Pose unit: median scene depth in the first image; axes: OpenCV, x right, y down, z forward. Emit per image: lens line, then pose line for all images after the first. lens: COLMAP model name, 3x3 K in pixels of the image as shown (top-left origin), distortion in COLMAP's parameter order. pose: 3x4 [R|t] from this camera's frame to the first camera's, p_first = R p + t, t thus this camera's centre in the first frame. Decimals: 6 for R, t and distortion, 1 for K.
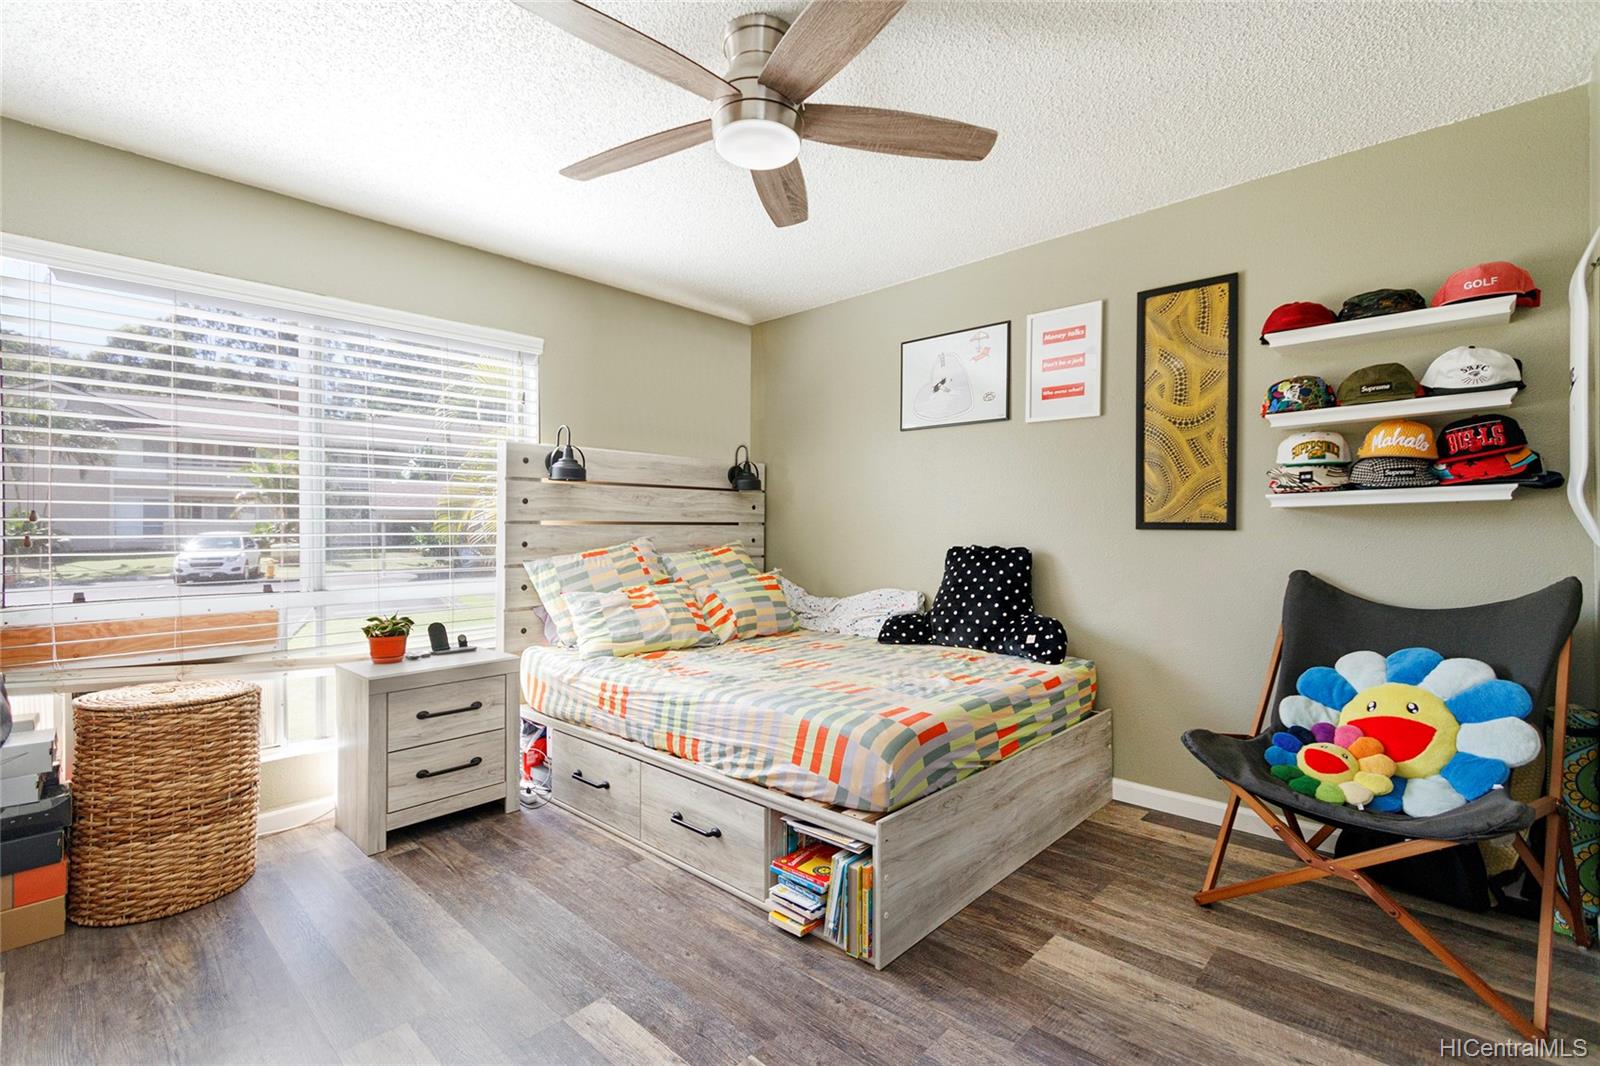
lens RADIAL K [[722.9, 0, 793.4], [0, 722.9, 532.2], [0, 0, 1]] dist [0.006743, -0.000774]
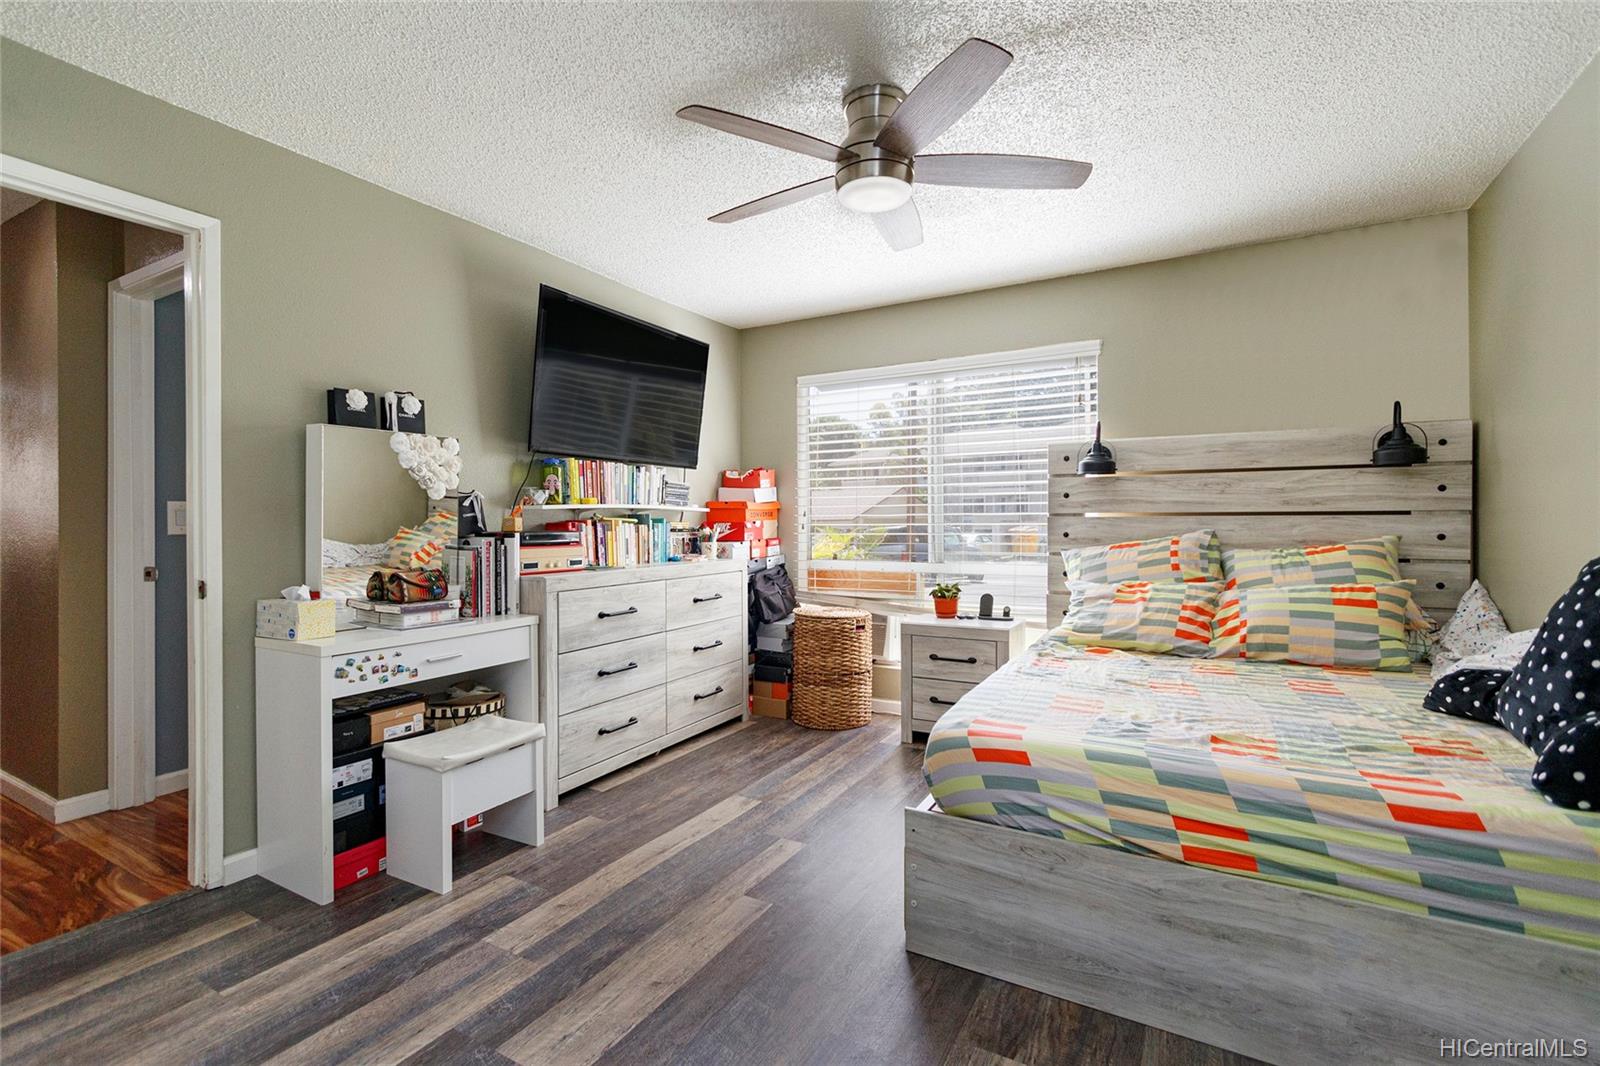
lens RADIAL K [[722.9, 0, 794.0], [0, 722.9, 523.0], [0, 0, 1]] dist [0.006743, -0.000774]
pose [[0.234727, 0.004996, -0.972048, 0.670060], [0.000427, 0.999986, 0.005243, -0.007891], [0.972061, -0.001646, 0.234722, 0.370173]]
